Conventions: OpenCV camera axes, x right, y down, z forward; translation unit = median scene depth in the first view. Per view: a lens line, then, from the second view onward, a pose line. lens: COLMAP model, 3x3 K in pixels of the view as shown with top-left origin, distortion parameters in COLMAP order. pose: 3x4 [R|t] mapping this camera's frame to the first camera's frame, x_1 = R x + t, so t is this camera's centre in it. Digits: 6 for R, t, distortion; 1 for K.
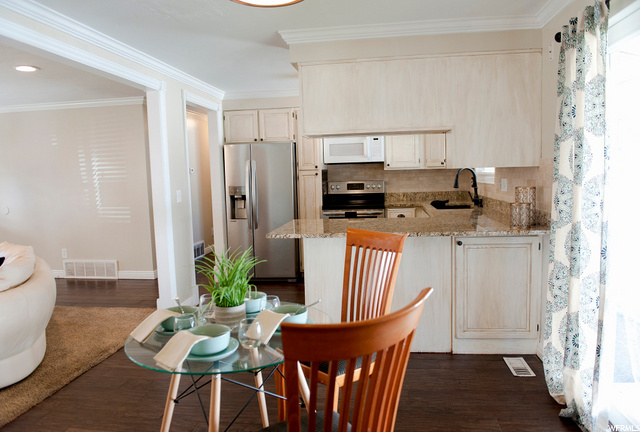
lens RADIAL K [[446.3, 0, 326.8], [0, 446.3, 214.8], [0, 0, 1]] dist [-0.041283, -0.011110]
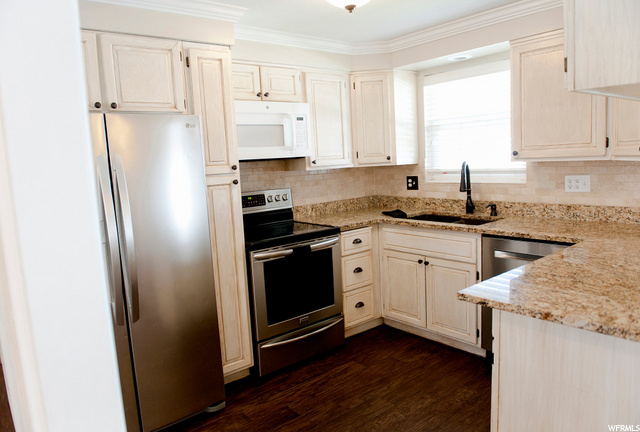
lens RADIAL K [[446.3, 0, 314.2], [0, 446.3, 220.0], [0, 0, 1]] dist [-0.041283, -0.011110]
pose [[0.686877, -0.106970, 0.718858, -0.324611], [0.102141, 0.993500, 0.050242, -0.064302], [-0.719560, 0.038915, 0.693339, 0.584726]]
